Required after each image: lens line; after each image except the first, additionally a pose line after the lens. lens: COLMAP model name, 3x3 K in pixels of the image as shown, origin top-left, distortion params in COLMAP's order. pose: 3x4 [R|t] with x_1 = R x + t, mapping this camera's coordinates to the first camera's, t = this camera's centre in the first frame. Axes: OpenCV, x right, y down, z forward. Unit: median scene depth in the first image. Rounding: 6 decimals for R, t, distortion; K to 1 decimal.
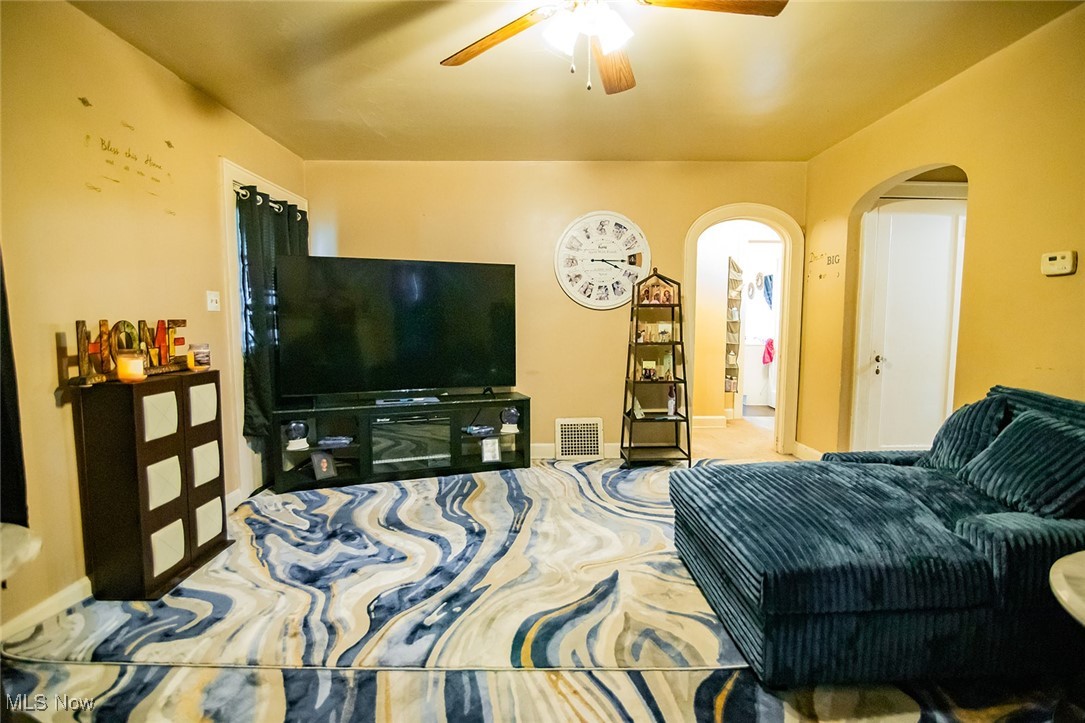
lens RADIAL K [[516.5, 0, 542.5], [0, 516.5, 361.5], [0, 0, 1]] dist [-0.000487, -0.000088]
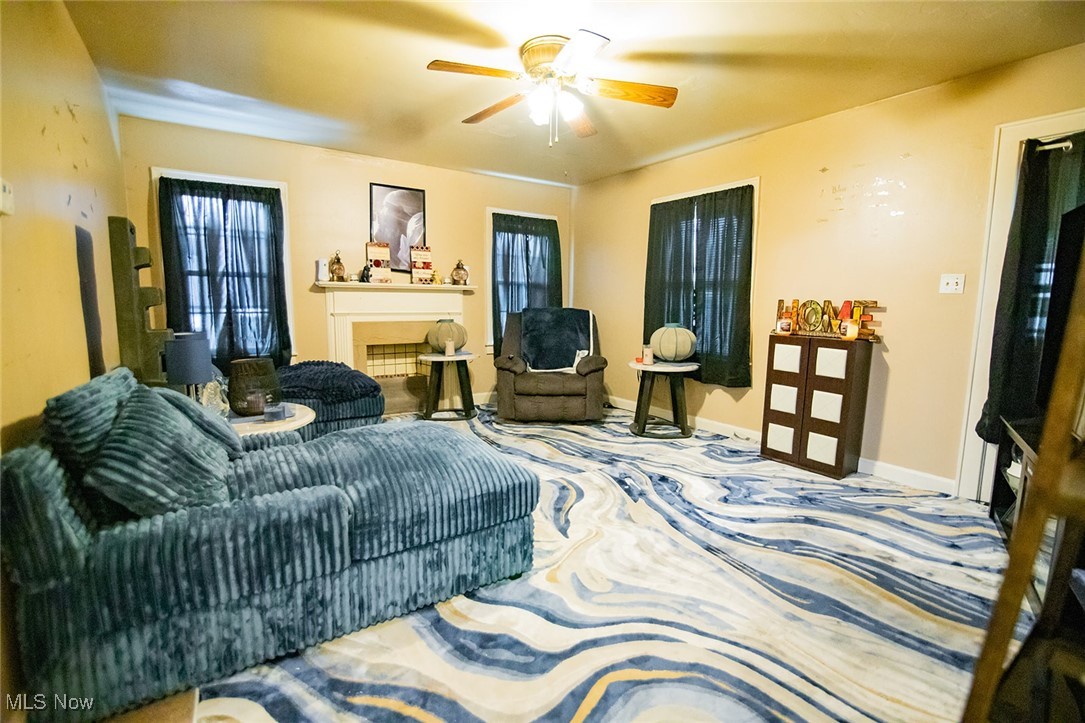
lens RADIAL K [[497.3, 0, 542.5], [0, 497.3, 361.5], [0, 0, 1]] dist [-0.000196, -0.000017]
pose [[-0.835157, 0.056057, -0.547147, 0.628777], [-0.060861, 0.979265, 0.193225, -0.115953], [0.546634, 0.194673, -0.814429, 1.512957]]
